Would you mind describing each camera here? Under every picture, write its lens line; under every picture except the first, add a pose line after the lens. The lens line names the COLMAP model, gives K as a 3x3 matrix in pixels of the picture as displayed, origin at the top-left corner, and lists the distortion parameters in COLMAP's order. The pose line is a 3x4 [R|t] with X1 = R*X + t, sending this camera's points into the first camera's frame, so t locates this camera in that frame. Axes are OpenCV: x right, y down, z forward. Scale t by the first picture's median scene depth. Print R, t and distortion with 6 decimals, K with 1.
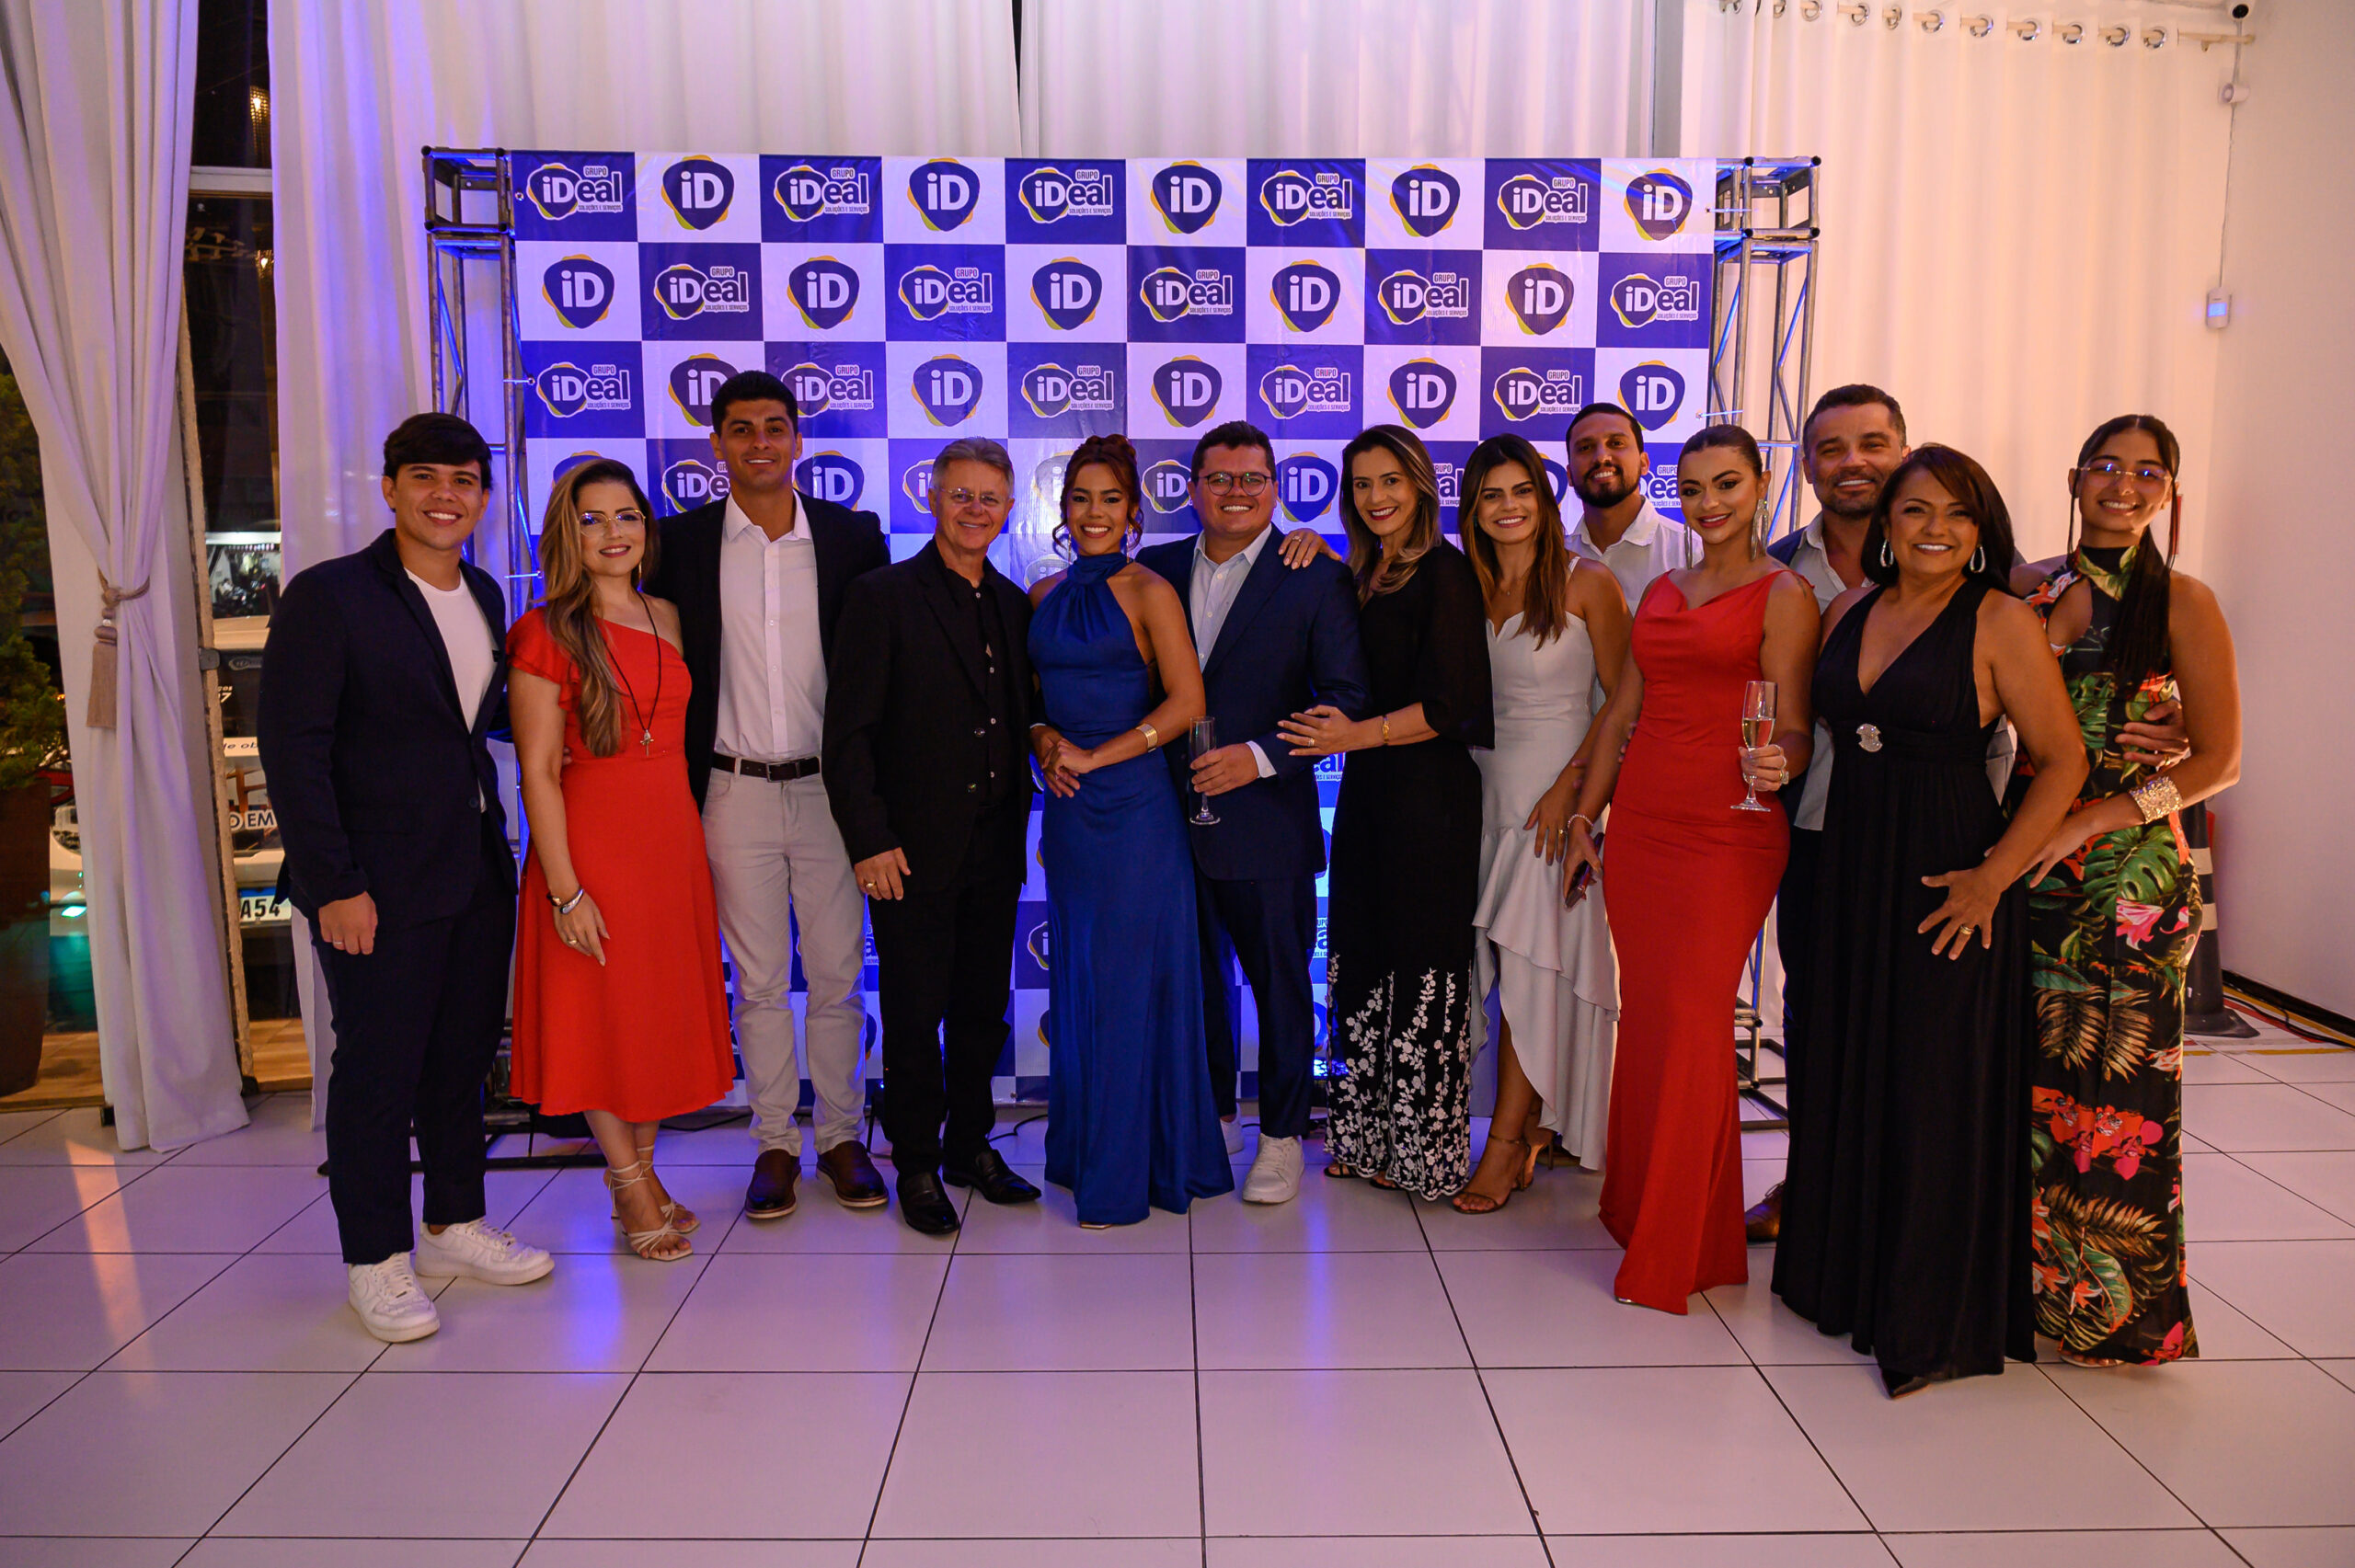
lens RADIAL K [[1604.8, 0, 1182.3], [0, 1604.8, 783.5], [0, 0, 1]] dist [-0.013435, -0.002453]
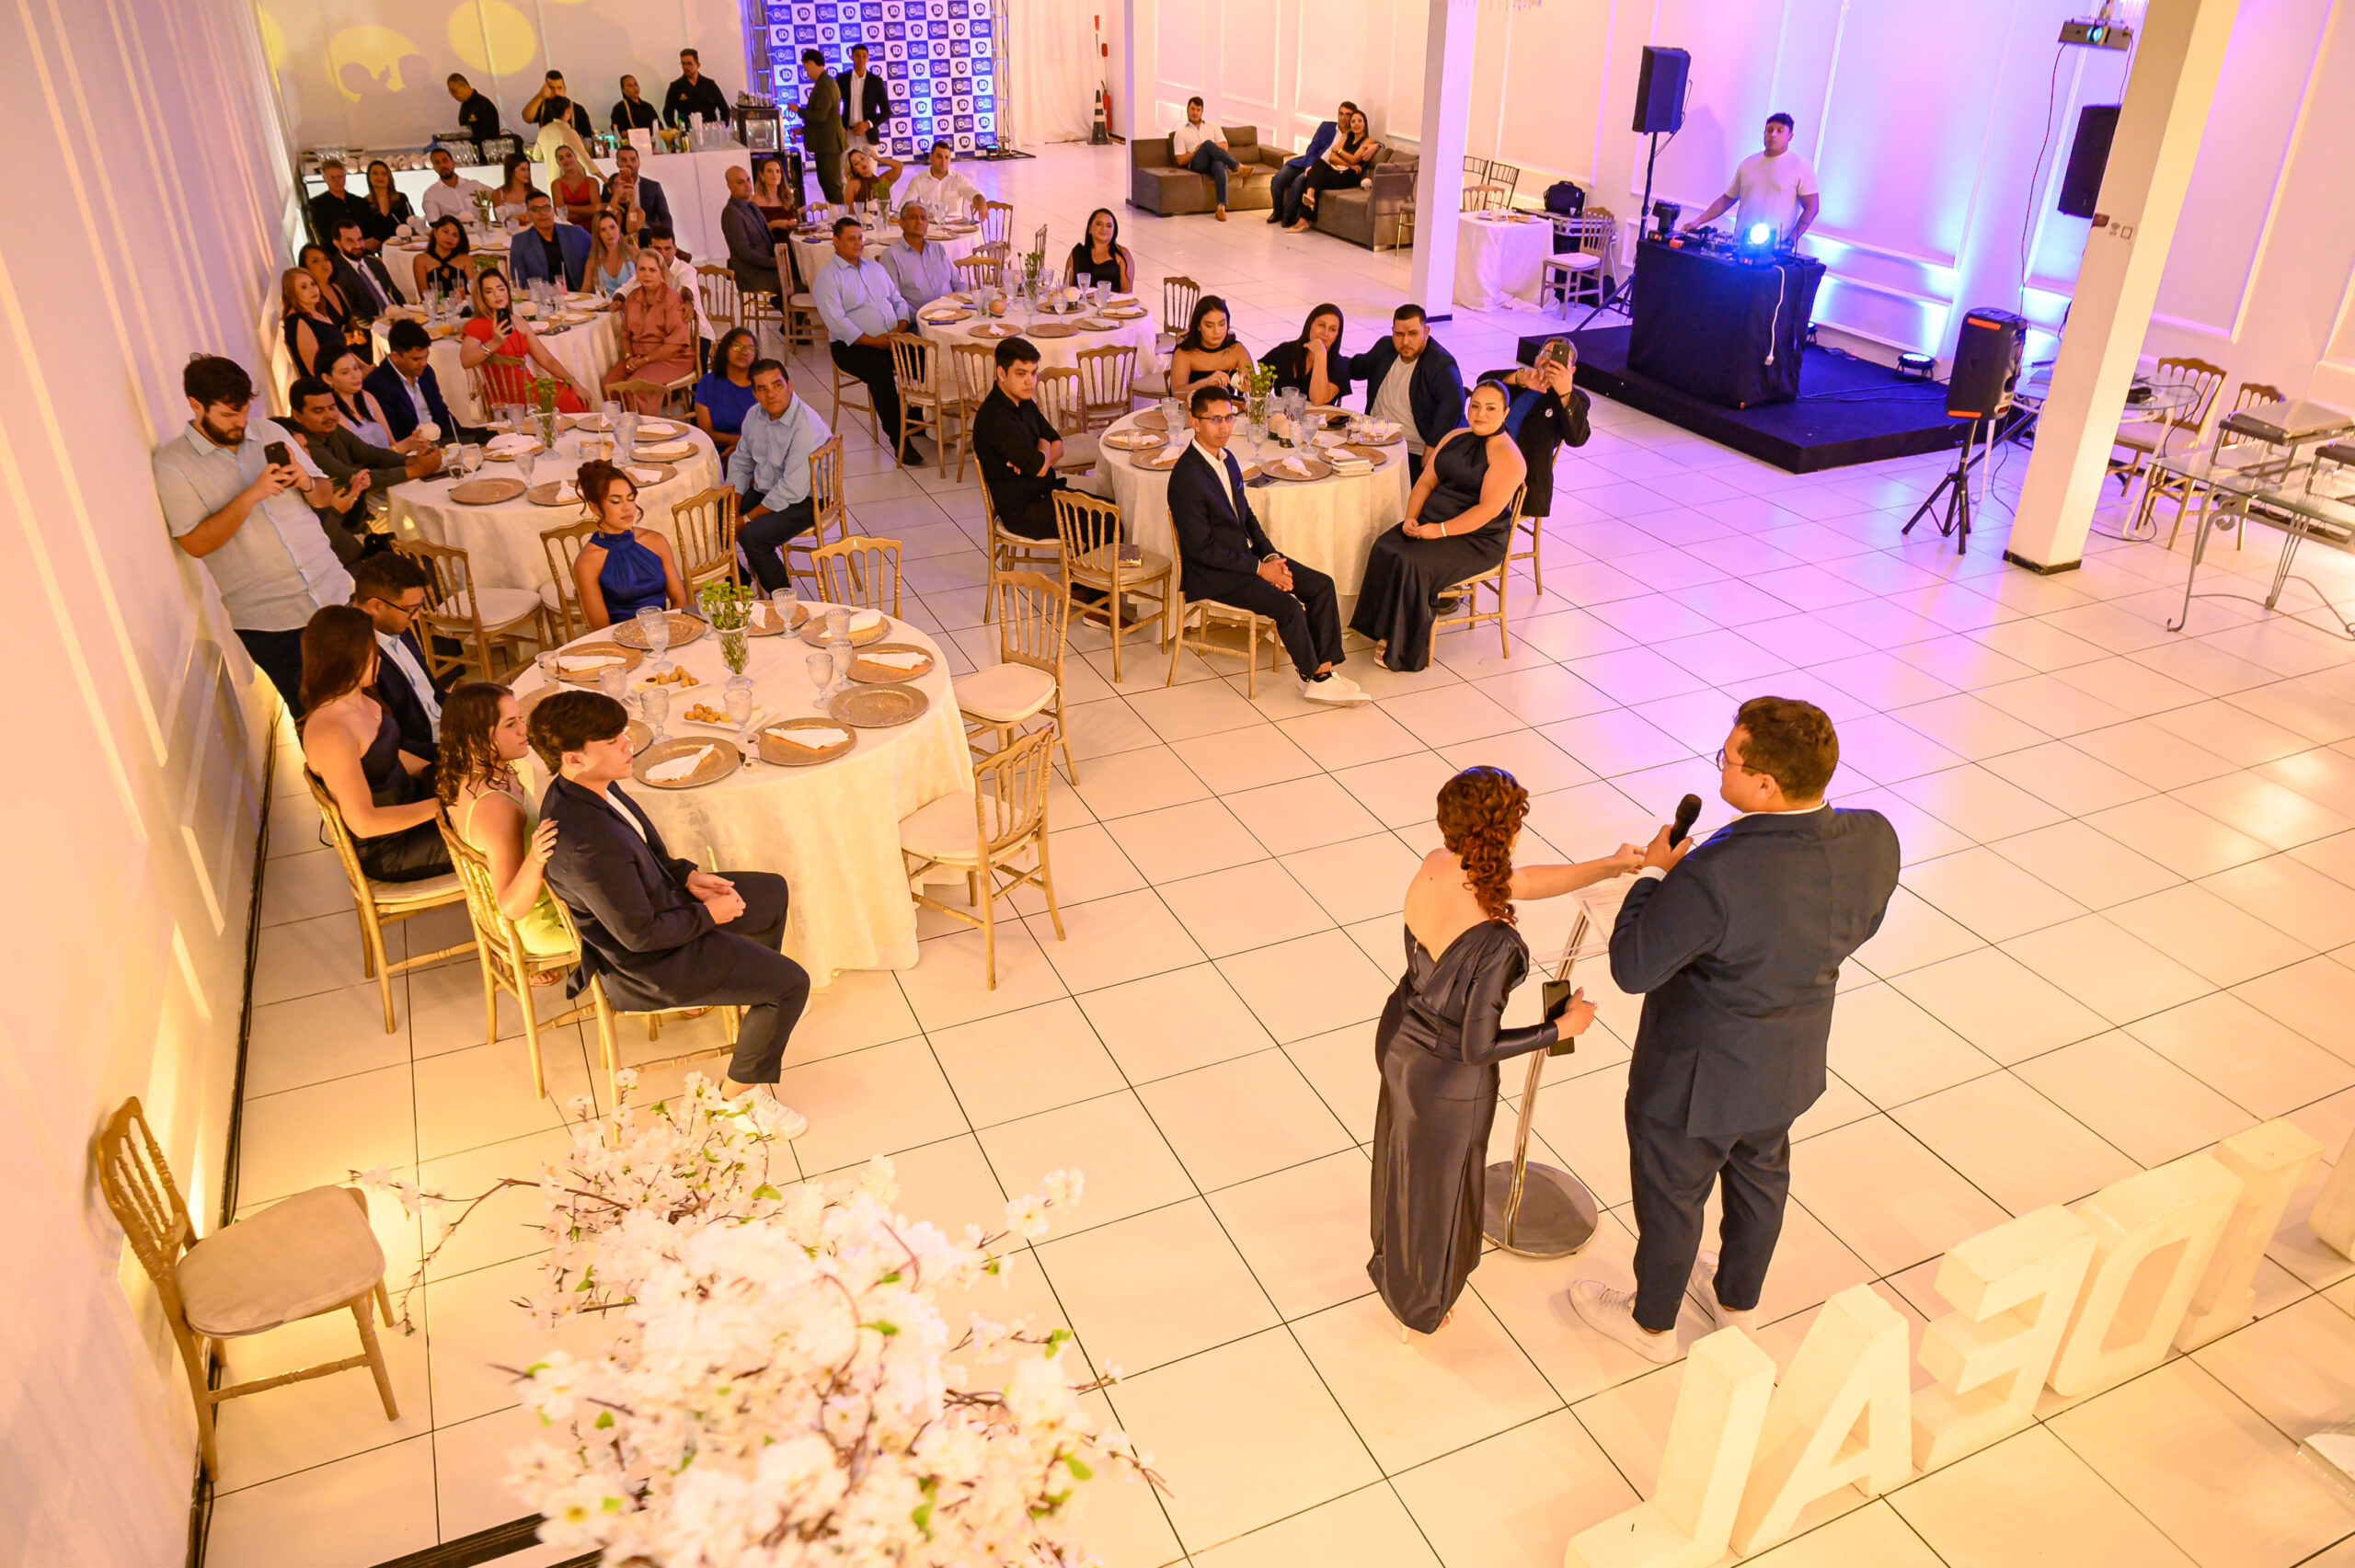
lens RADIAL K [[1604.8, 0, 1174.7], [0, 1604.8, 784.8], [0, 0, 1]] dist [-0.013435, -0.002453]
pose [[0.918995, -0.192241, 0.344226, -0.582527], [0.051757, 0.924340, 0.378042, 0.018921], [-0.390857, -0.329603, 0.859414, -1.901874]]
